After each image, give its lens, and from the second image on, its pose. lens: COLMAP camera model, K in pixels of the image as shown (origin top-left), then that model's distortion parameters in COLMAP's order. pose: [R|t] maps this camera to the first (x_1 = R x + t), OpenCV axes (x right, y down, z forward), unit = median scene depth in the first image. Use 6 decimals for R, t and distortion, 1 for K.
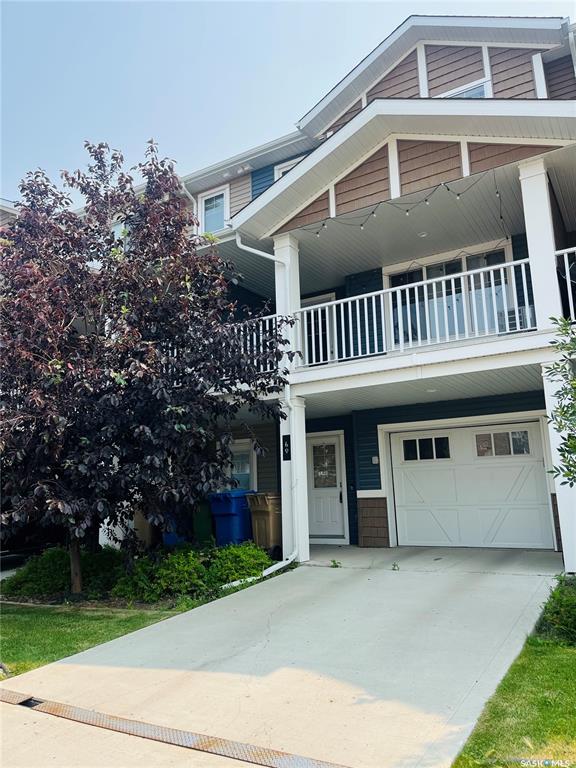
lens RADIAL K [[573.9, 0, 285.7], [0, 573.9, 389.5], [0, 0, 1]] dist [0.009412, -0.018159]
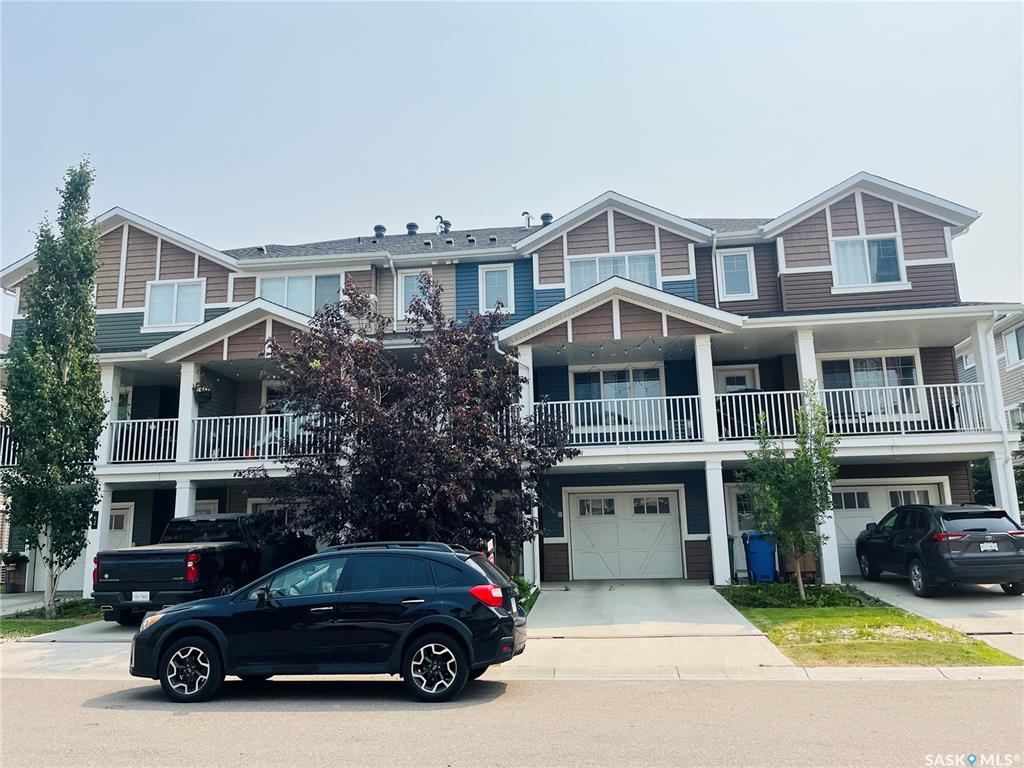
lens RADIAL K [[765.2, 0, 490.7], [0, 765.2, 378.9], [0, 0, 1]] dist [0.009412, -0.018159]
pose [[0.918206, 0.088851, 0.386009, -0.788256], [-0.076635, 0.995953, -0.046954, -0.103877], [-0.388619, 0.013532, 0.921299, -0.632879]]
